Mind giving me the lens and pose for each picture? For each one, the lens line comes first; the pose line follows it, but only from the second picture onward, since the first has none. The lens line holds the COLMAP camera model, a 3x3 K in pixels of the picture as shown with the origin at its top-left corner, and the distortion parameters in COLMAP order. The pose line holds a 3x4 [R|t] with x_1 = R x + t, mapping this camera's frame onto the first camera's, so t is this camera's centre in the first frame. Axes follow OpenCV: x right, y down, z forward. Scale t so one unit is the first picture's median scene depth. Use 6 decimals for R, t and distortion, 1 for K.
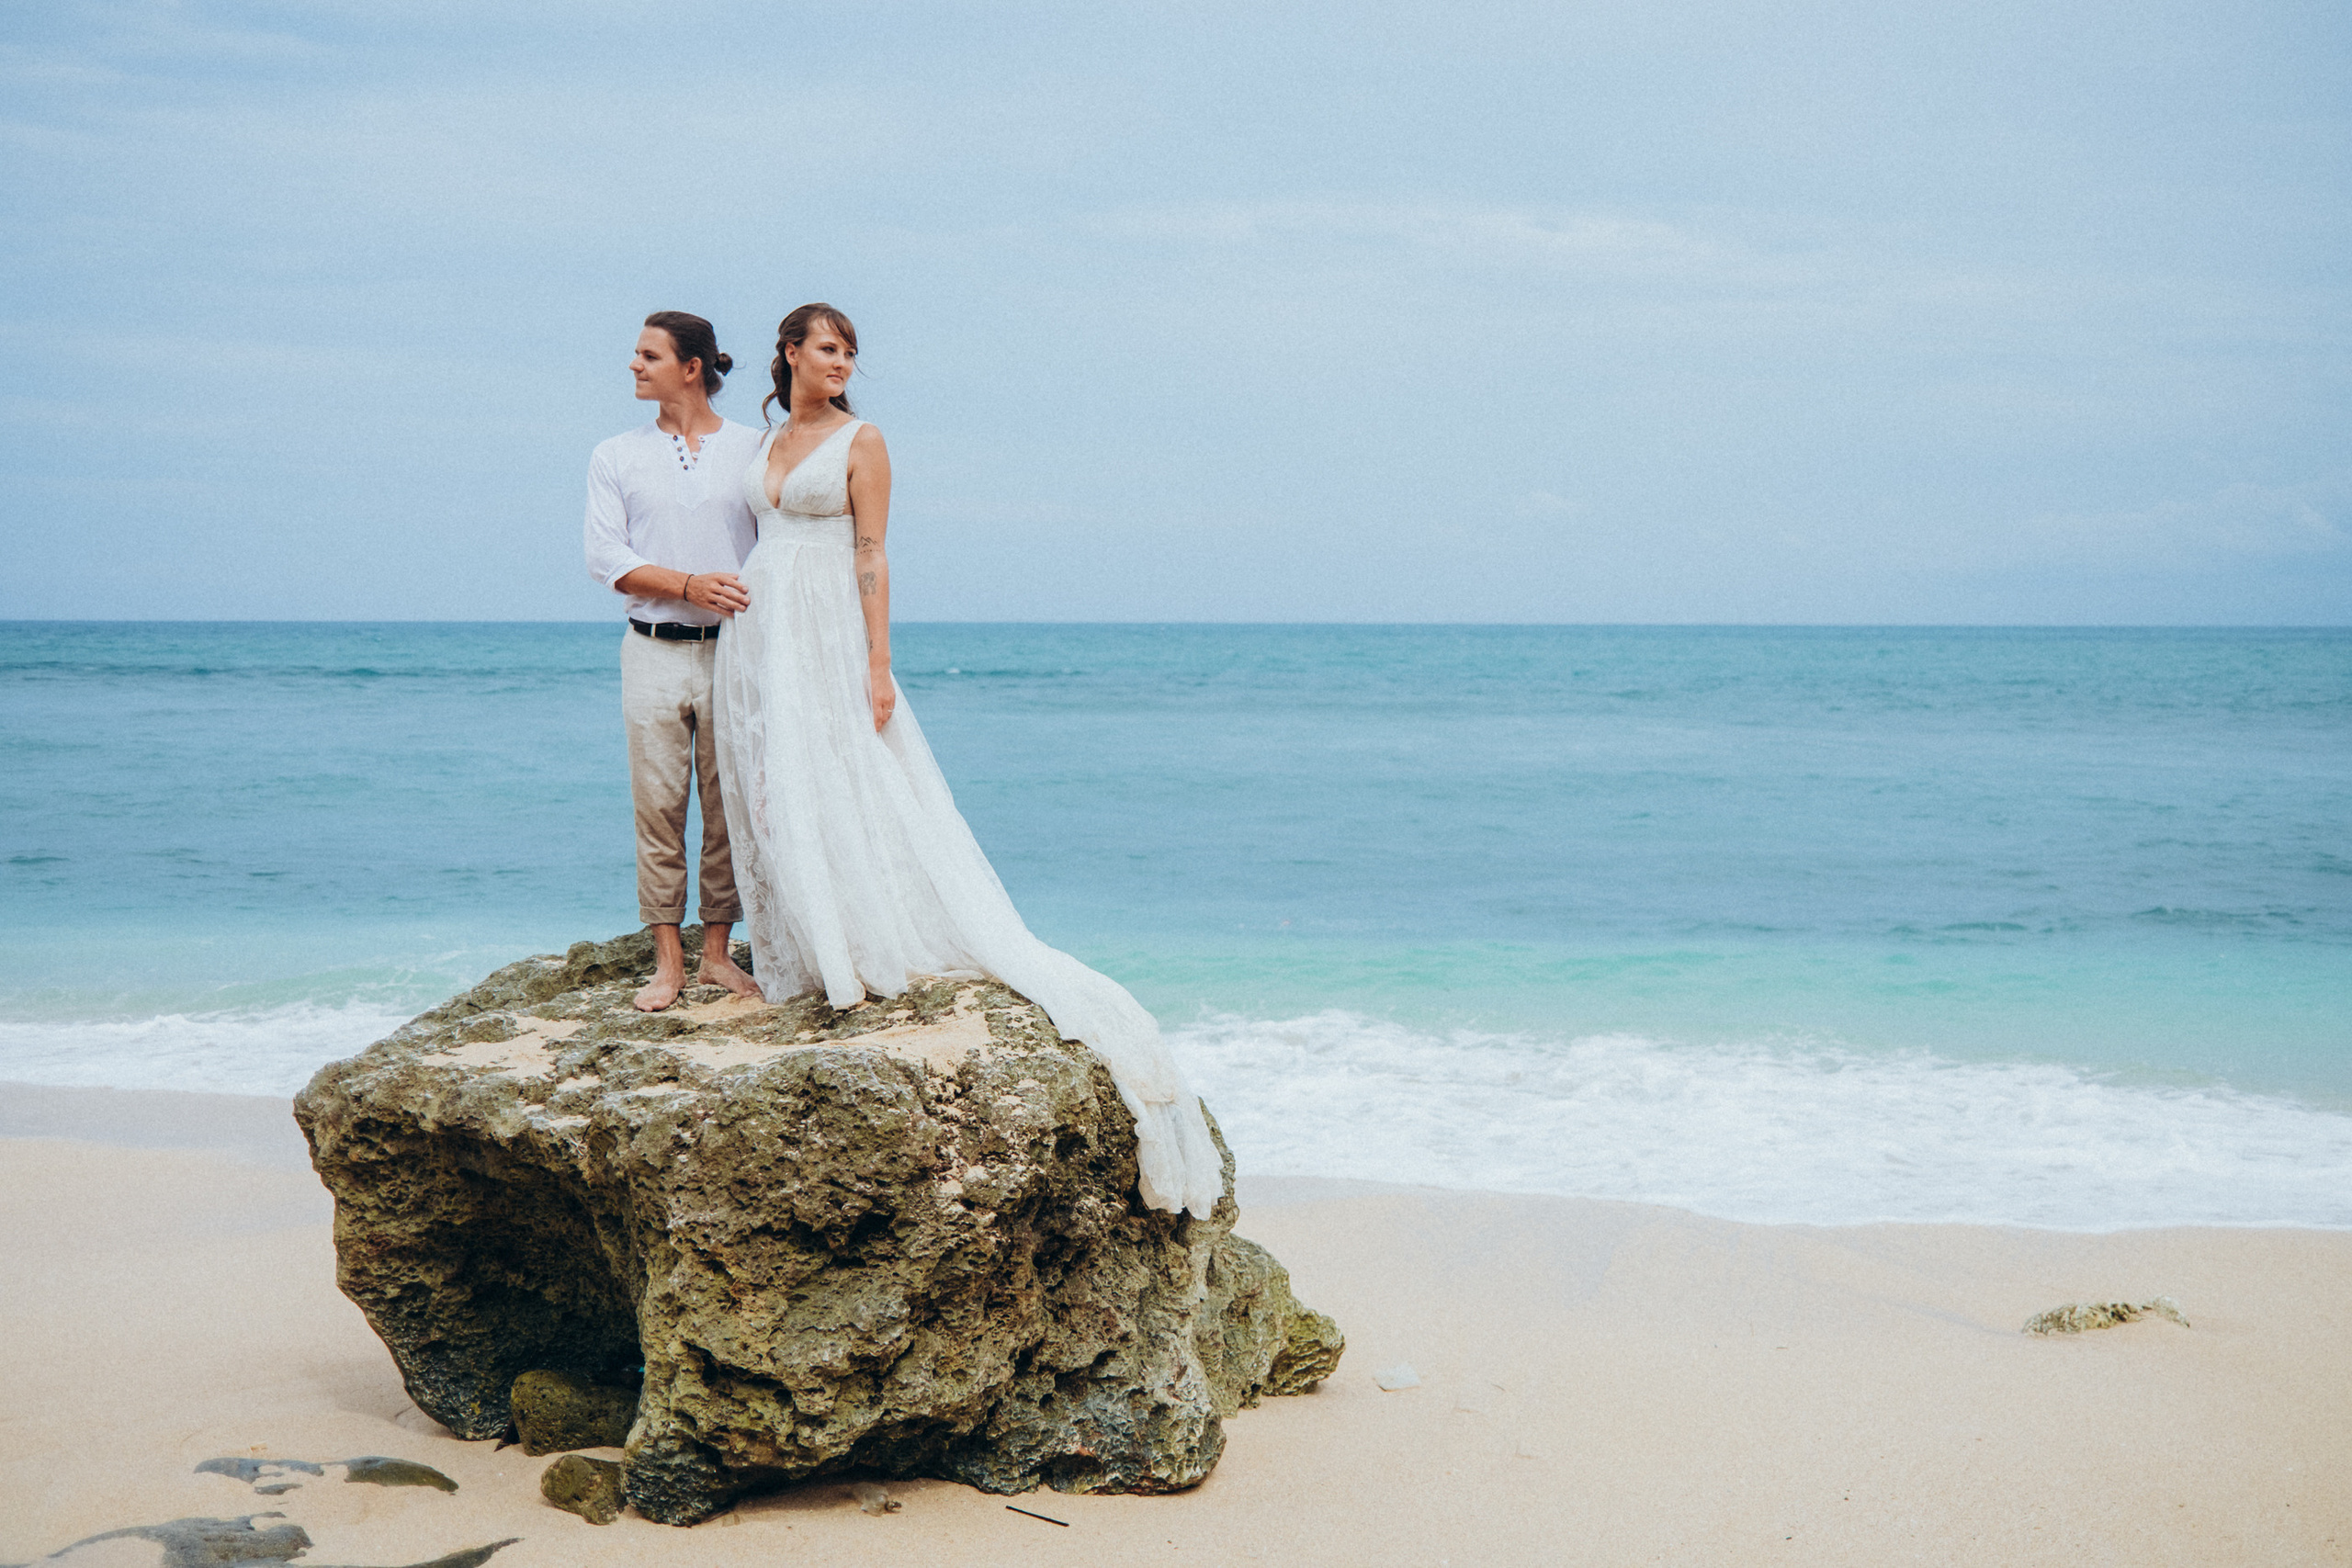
lens RADIAL K [[2395.9, 0, 1179.0], [0, 2395.9, 750.2], [0, 0, 1]] dist [-0.062372, 0.157417]
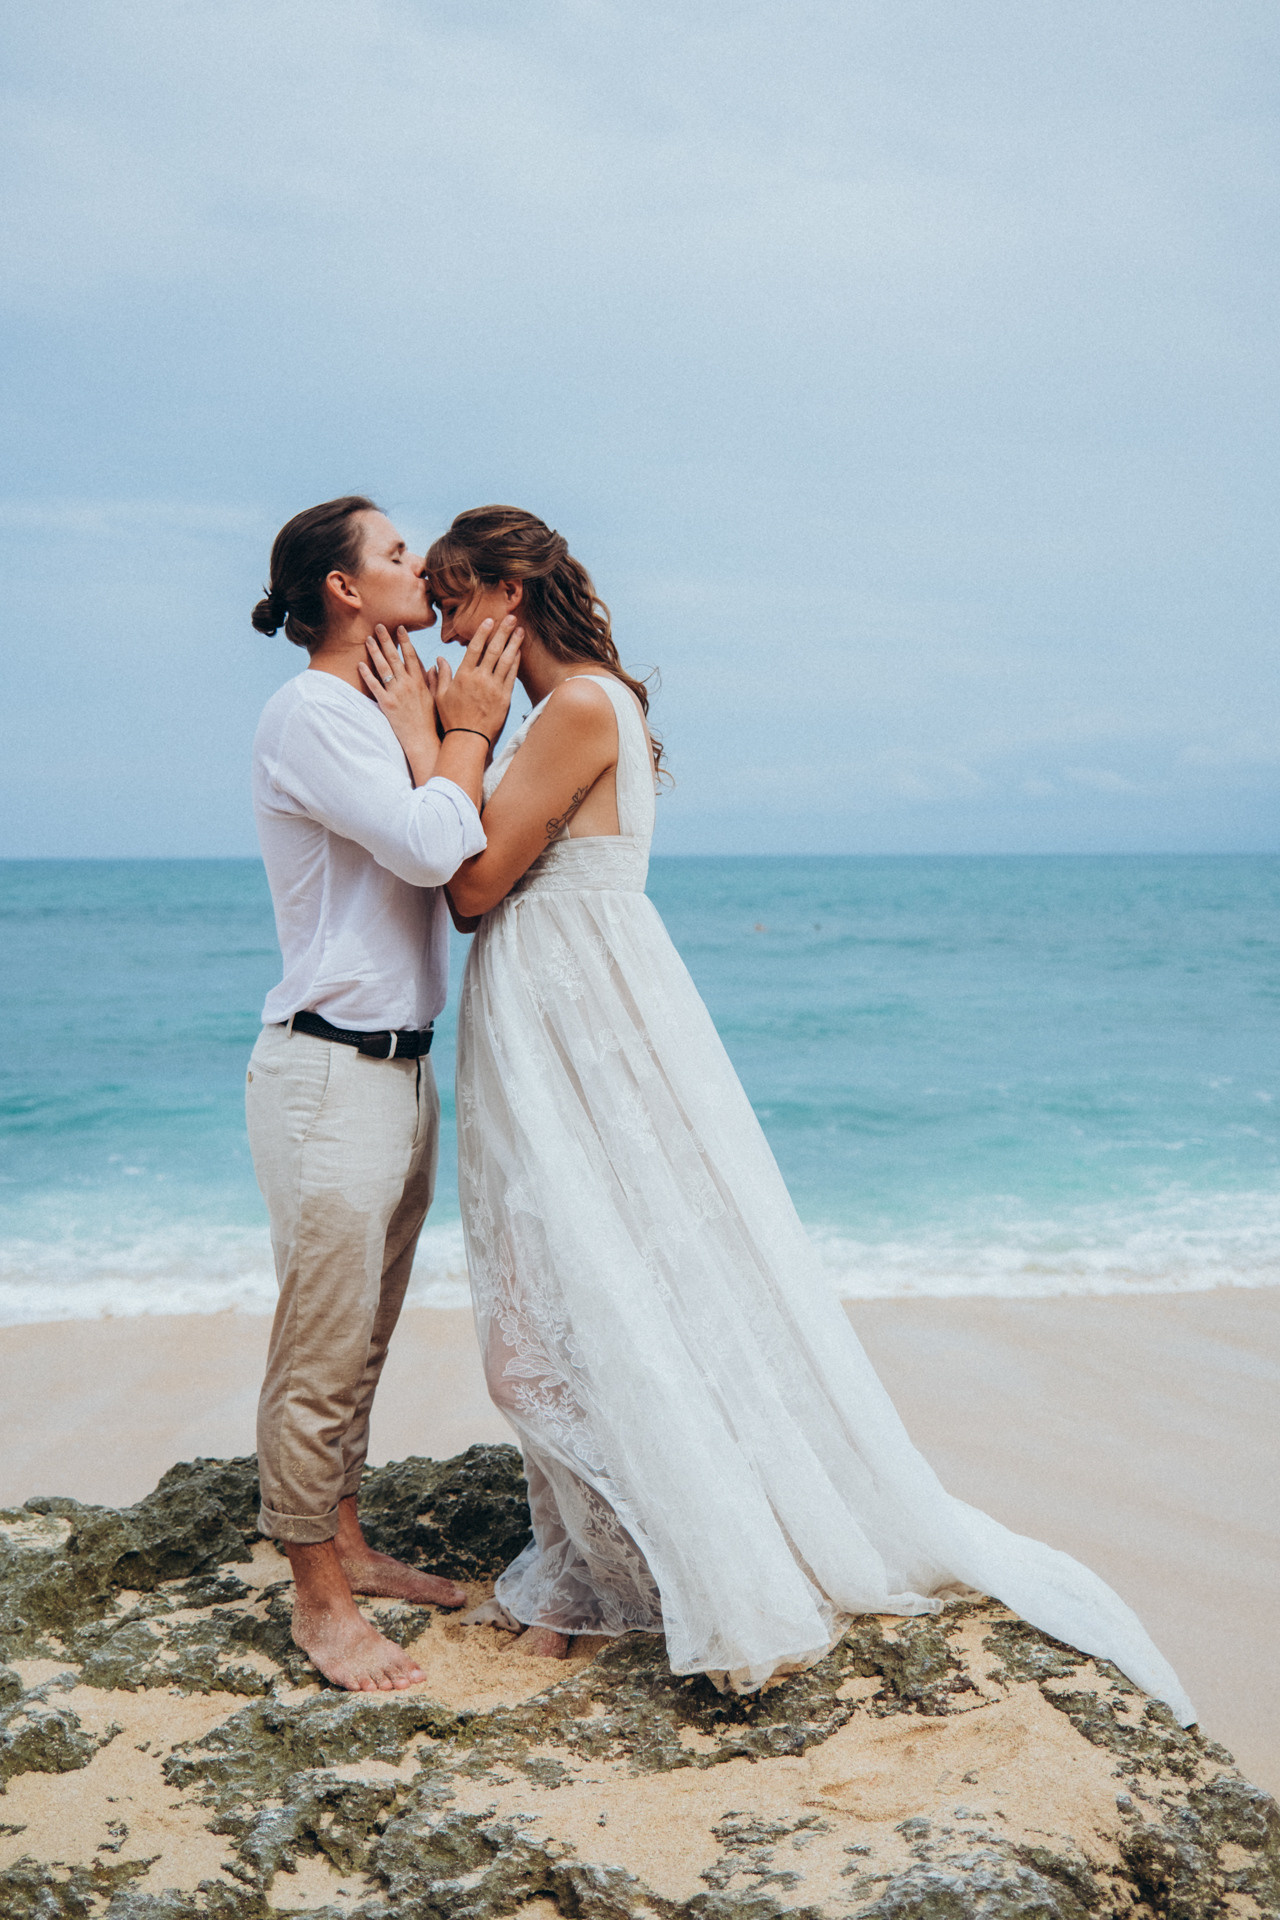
lens RADIAL K [[1956.0, 0, 641.9], [0, 1956.0, 995.7], [0, 0, 1]] dist [-0.062372, 0.157417]
pose [[0.954958, -0.028452, 0.295375, -0.327154], [0.023203, 0.999505, 0.021261, -0.078903], [-0.295834, -0.013450, 0.955145, 0.593561]]
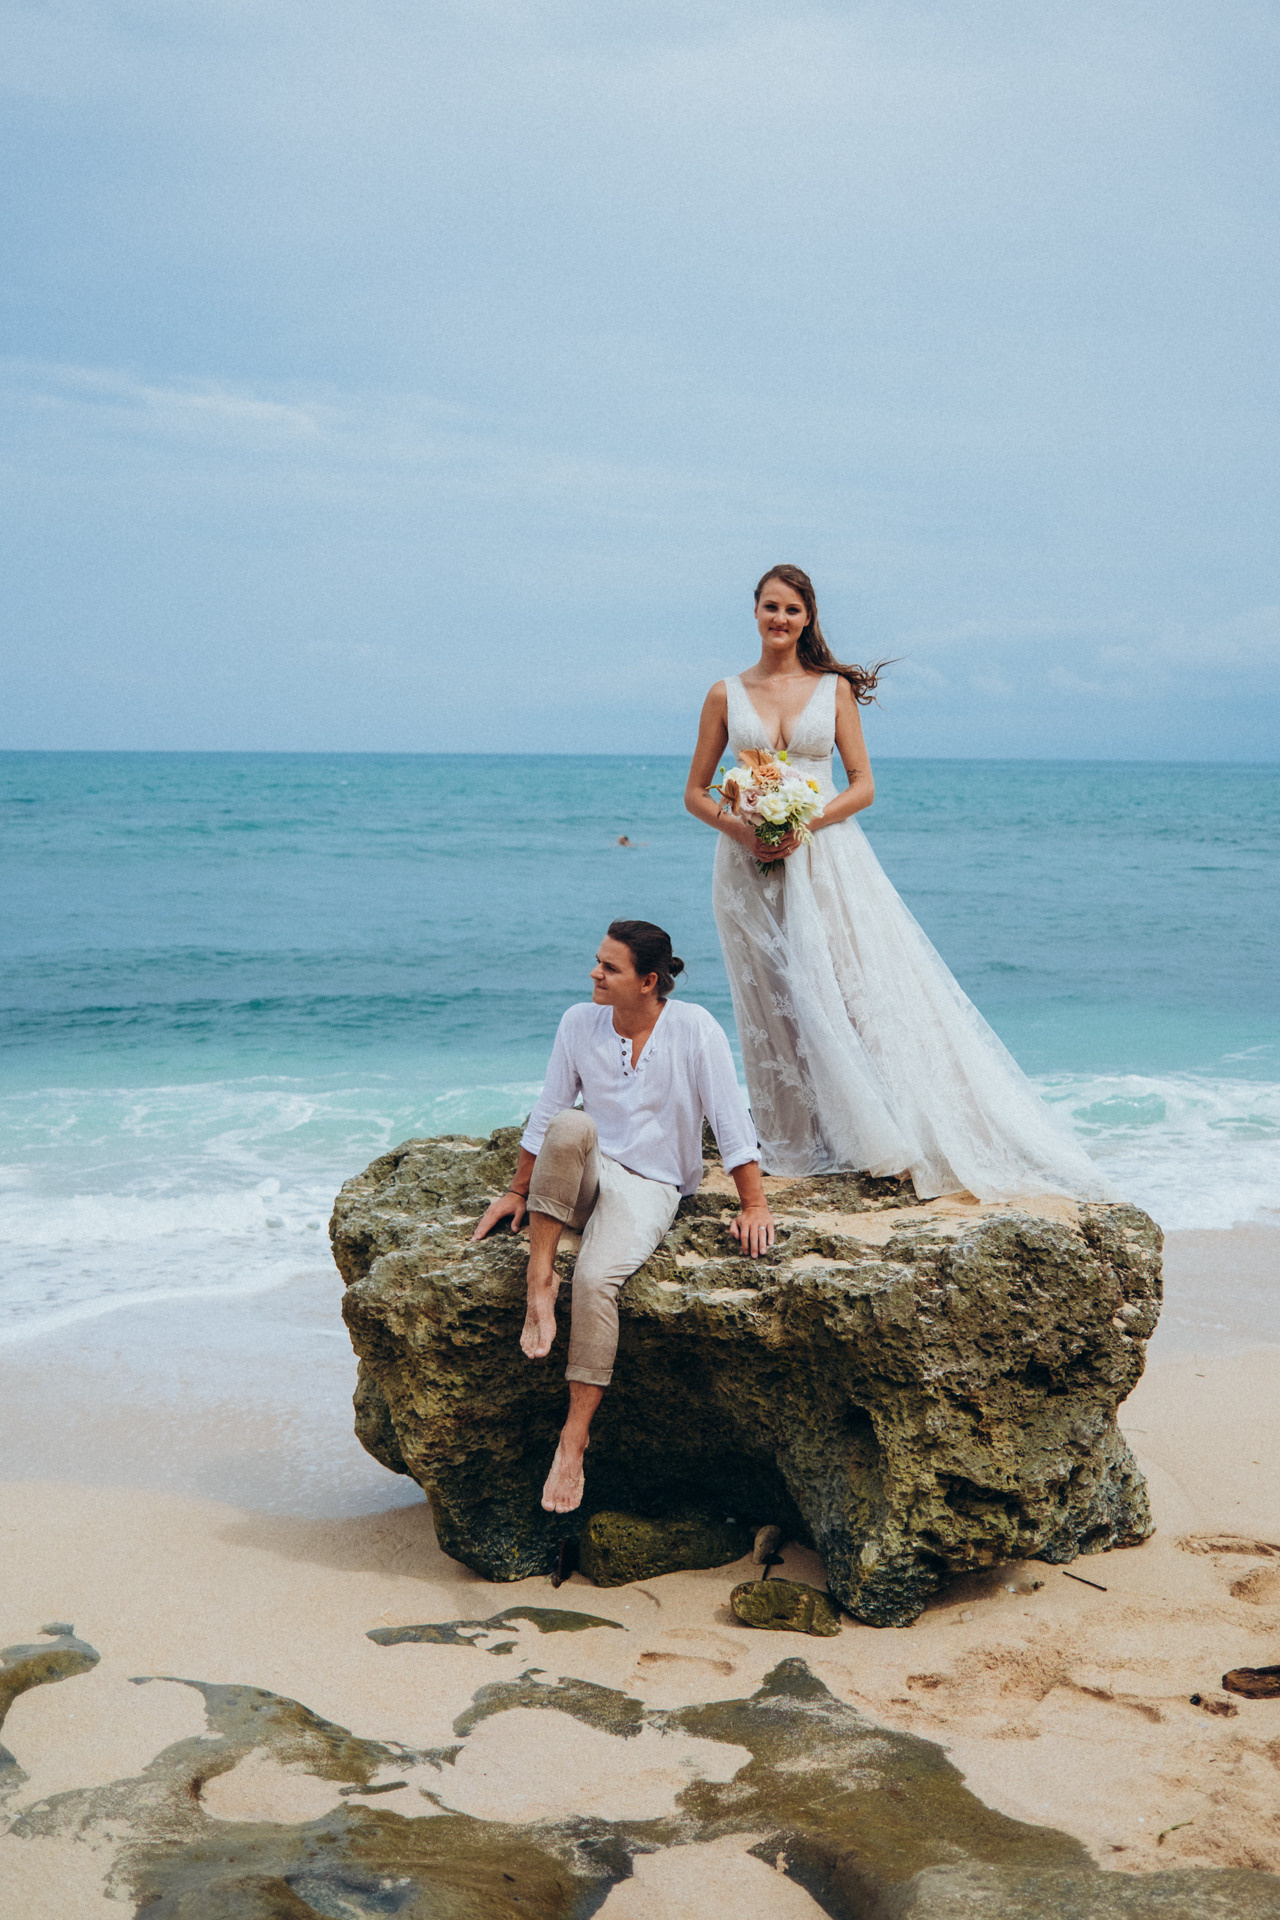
lens RADIAL K [[2058.5, 0, 643.0], [0, 2058.5, 930.7], [0, 0, 1]] dist [-0.018321, 0.004911]
pose [[0.933343, -0.024689, 0.358137, -0.670414], [0.012488, 0.999261, 0.036341, -0.058232], [-0.358769, -0.029446, 0.932962, 0.099659]]
